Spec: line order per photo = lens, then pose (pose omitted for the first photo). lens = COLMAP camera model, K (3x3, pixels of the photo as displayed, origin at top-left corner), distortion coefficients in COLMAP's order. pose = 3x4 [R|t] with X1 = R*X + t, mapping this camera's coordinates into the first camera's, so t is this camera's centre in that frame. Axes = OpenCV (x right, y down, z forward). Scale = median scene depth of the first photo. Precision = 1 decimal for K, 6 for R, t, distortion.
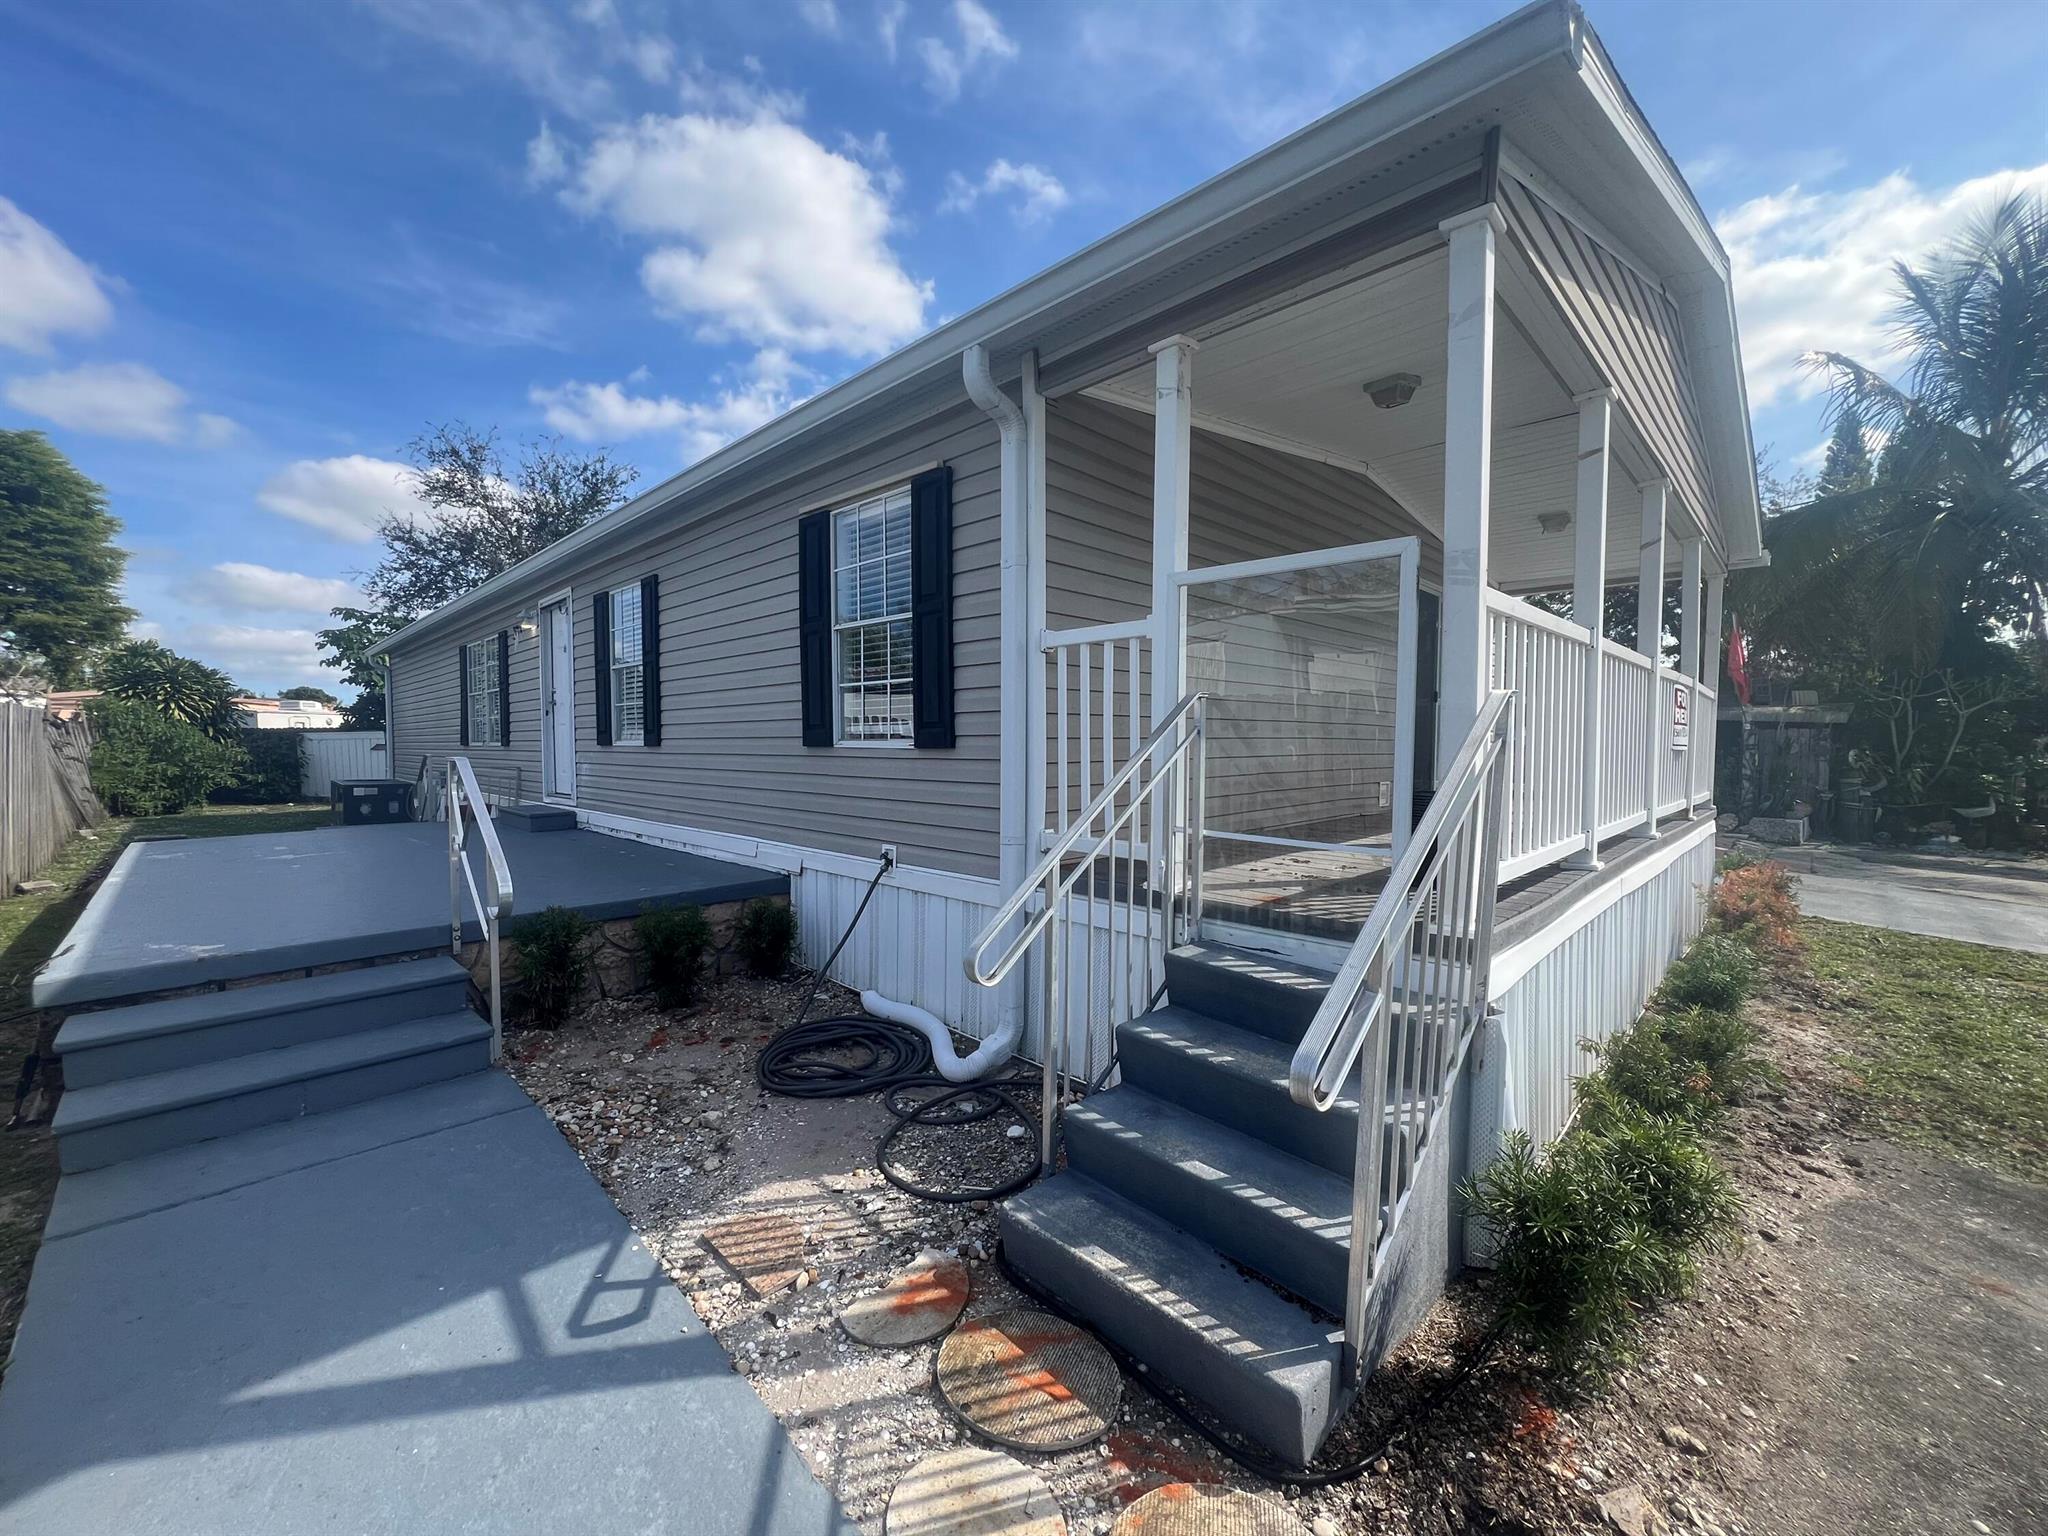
lens RADIAL K [[825.3, 0, 1005.6], [0, 825.3, 764.1], [0, 0, 1]] dist [-0.010707, 0.000167]
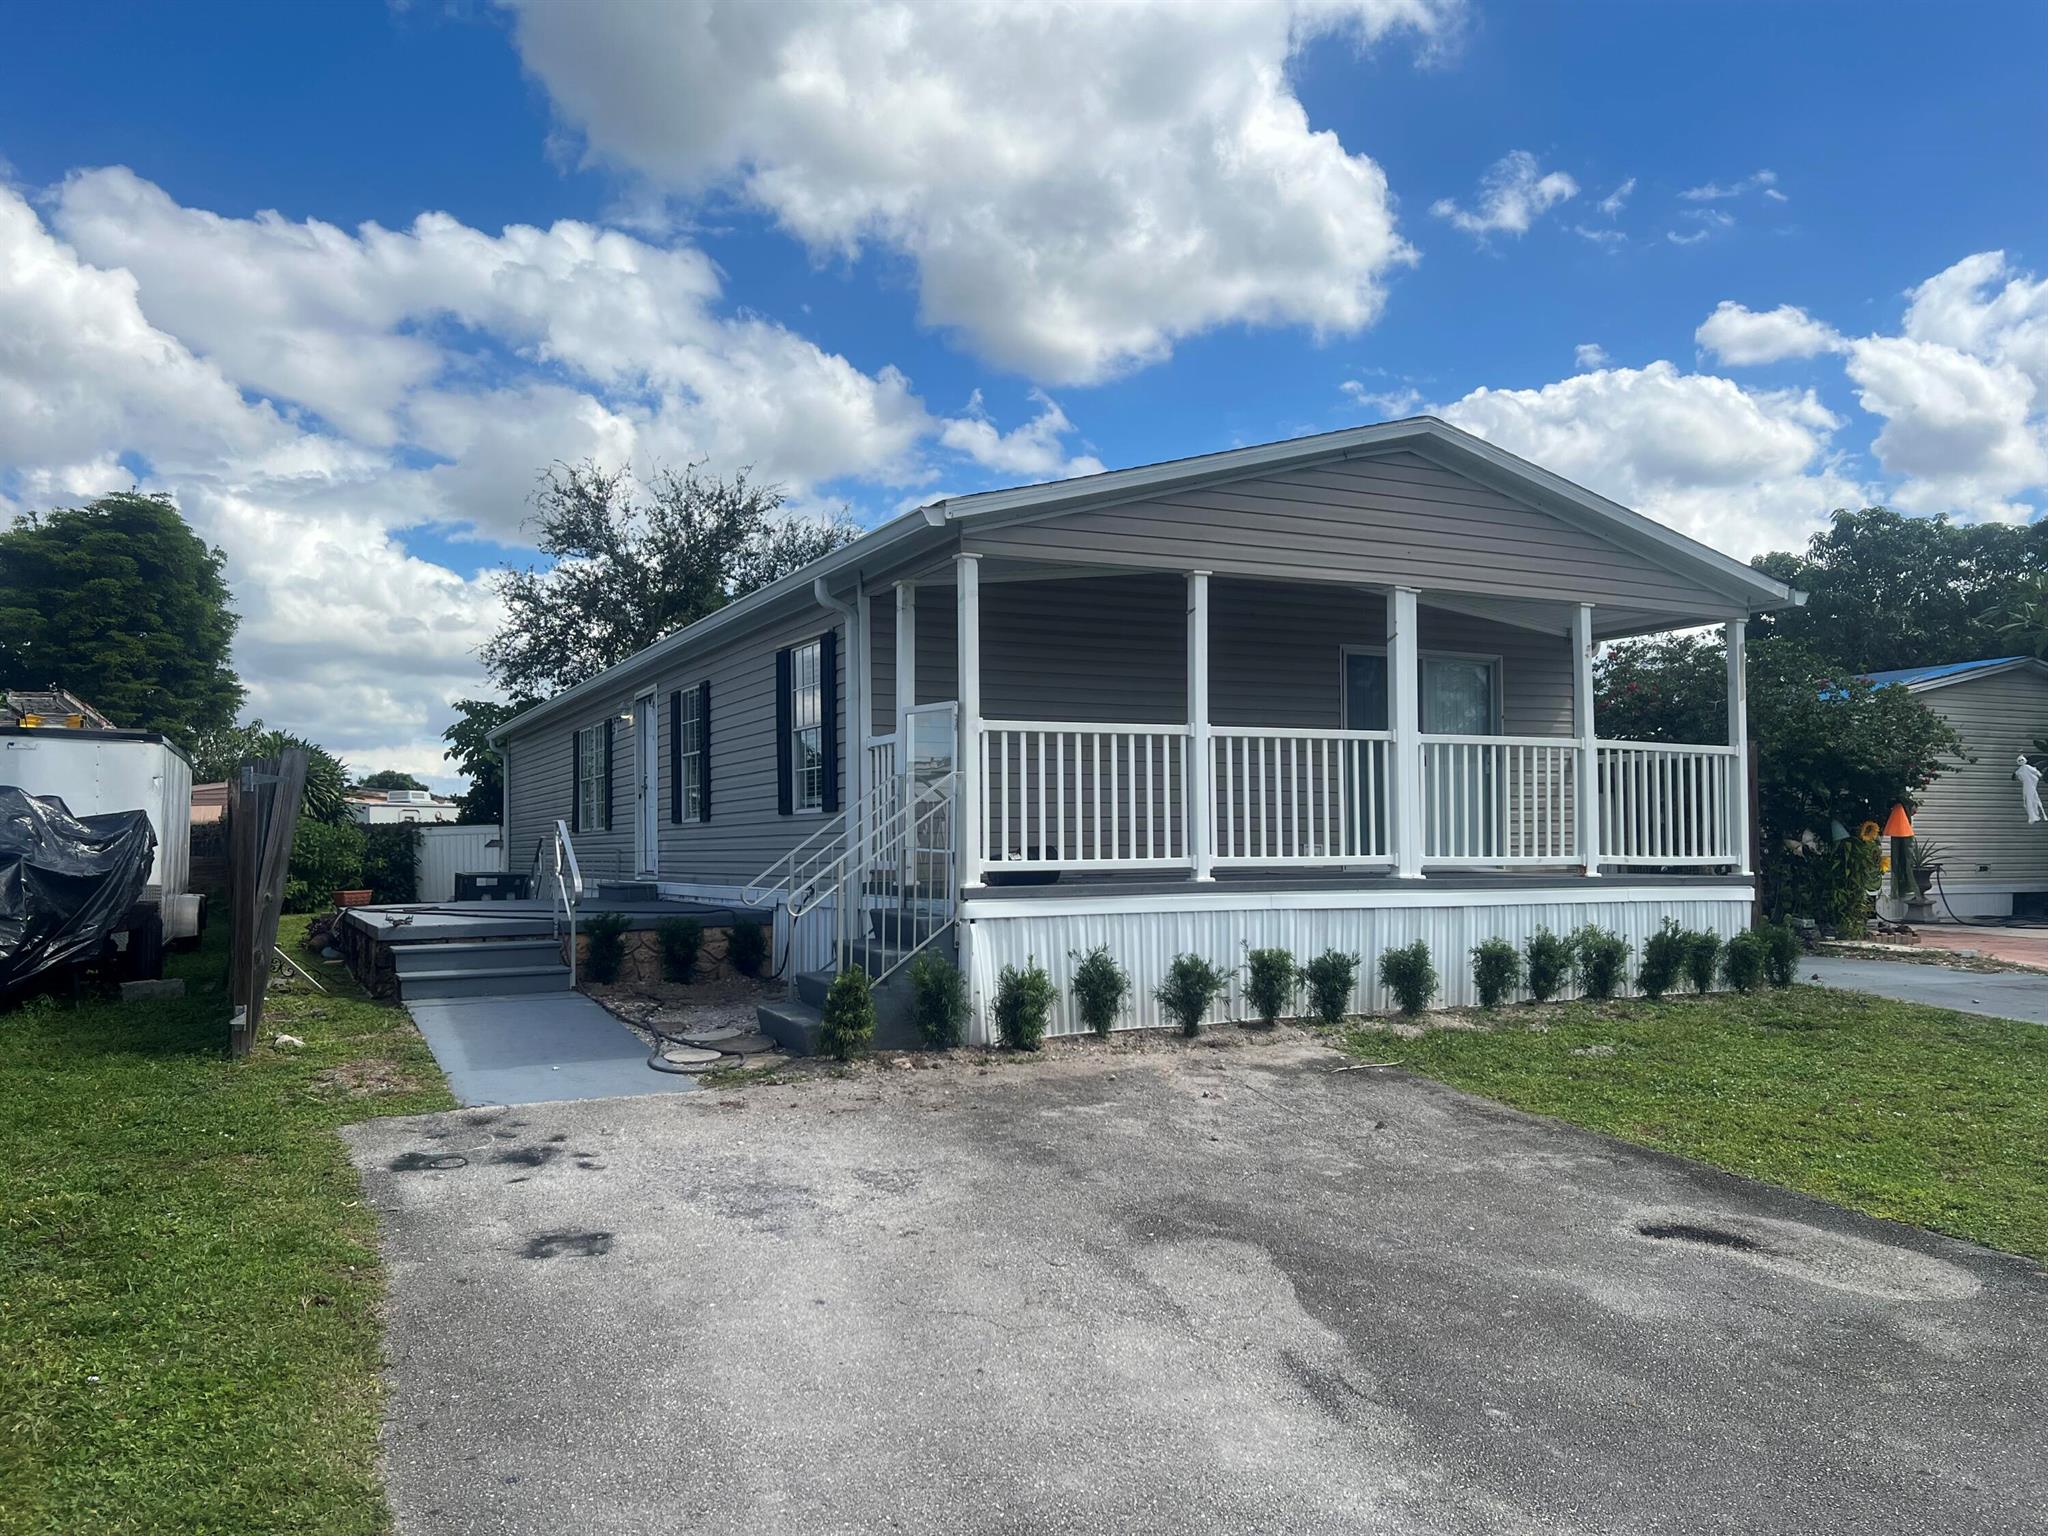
lens RADIAL K [[1551.5, 0, 1028.7], [0, 1551.5, 782.3], [0, 0, 1]] dist [-0.008005, -0.003566]
pose [[0.952613, -0.018345, -0.303632, 0.384654], [-0.003709, 0.997405, -0.071899, 0.044554], [0.304163, 0.069618, 0.950073, -0.547579]]
